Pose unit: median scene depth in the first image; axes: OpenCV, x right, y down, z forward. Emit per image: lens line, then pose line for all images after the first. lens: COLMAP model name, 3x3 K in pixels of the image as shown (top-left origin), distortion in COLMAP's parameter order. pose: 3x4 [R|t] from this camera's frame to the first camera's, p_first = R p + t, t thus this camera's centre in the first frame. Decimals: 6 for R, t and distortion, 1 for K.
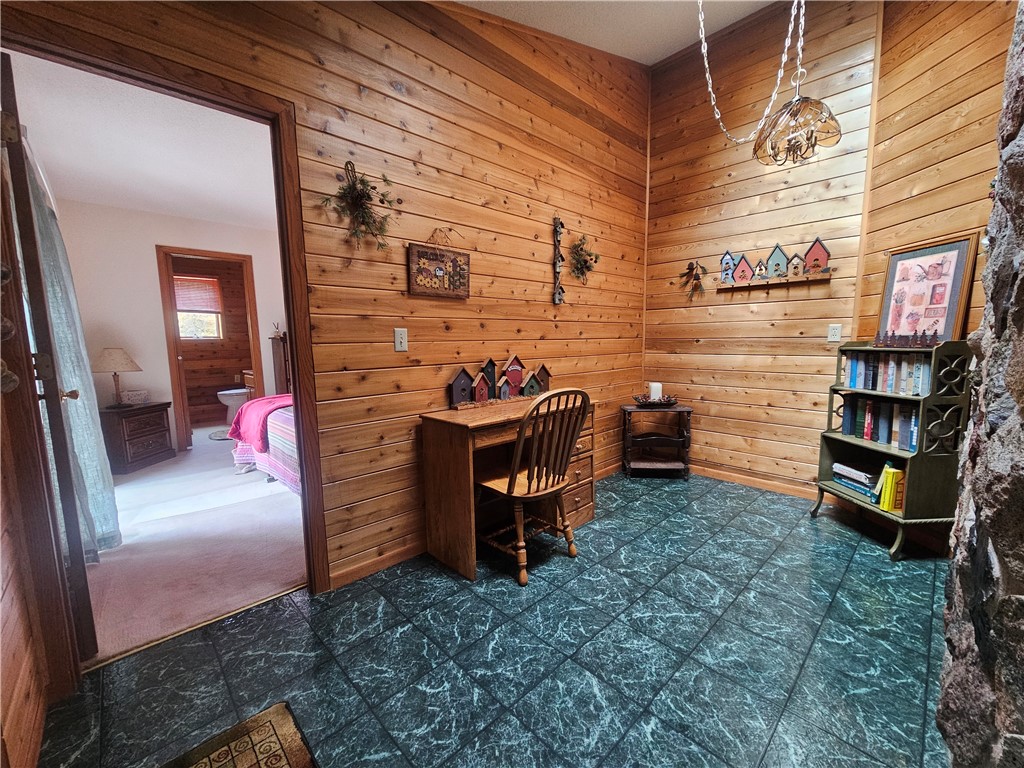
lens RADIAL K [[417.8, 0, 516.0], [0, 417.8, 391.7], [0, 0, 1]] dist [-0.000403, 0.000279]
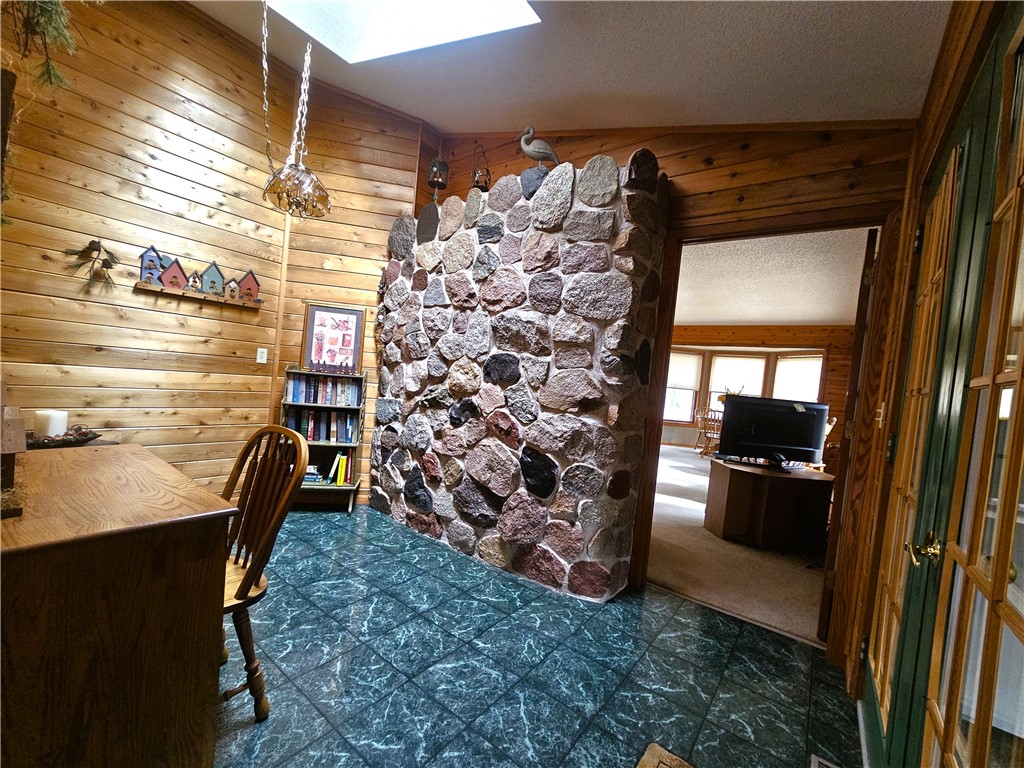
lens RADIAL K [[417.8, 0, 516.0], [0, 417.8, 391.7], [0, 0, 1]] dist [-0.000403, 0.000279]
pose [[-0.145628, -0.033763, 0.988763, -0.617471], [0.032064, 0.998731, 0.038826, -0.077367], [-0.988820, 0.037357, -0.144360, 0.577711]]
